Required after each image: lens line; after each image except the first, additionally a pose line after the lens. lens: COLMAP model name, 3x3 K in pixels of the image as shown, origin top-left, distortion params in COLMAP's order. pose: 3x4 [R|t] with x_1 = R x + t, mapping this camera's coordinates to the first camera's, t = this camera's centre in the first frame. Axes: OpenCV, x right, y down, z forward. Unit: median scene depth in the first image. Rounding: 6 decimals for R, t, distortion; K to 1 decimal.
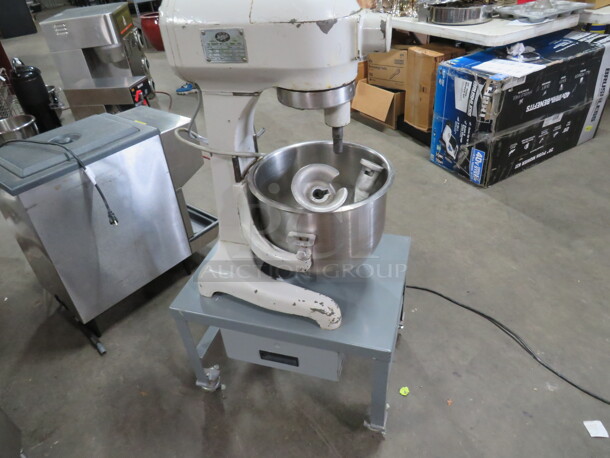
lens RADIAL K [[422.3, 0, 306.8], [0, 422.3, 231.1], [0, 0, 1]] dist [-0.035963, 0.009512]
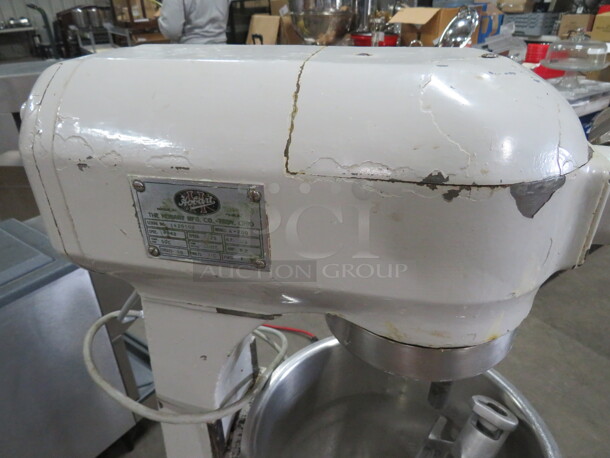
lens RADIAL K [[422.3, 0, 302.1], [0, 422.3, 226.4], [0, 0, 1]] dist [-0.035963, 0.009512]
pose [[0.997264, 0.015994, 0.072168, -0.085732], [-0.006446, 0.991409, -0.130637, -0.242759], [-0.073637, 0.129815, 0.988800, 0.402257]]
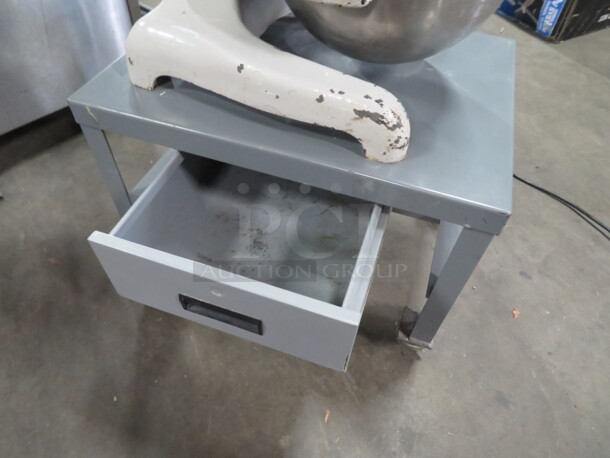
lens RADIAL K [[422.3, 0, 302.1], [0, 422.3, 233.2], [0, 0, 1]] dist [-0.035963, 0.009512]
pose [[0.993938, 0.094505, 0.056178, -0.049029], [-0.105321, 0.965052, 0.239964, 0.164507], [-0.031537, -0.244427, 0.969155, 0.402486]]
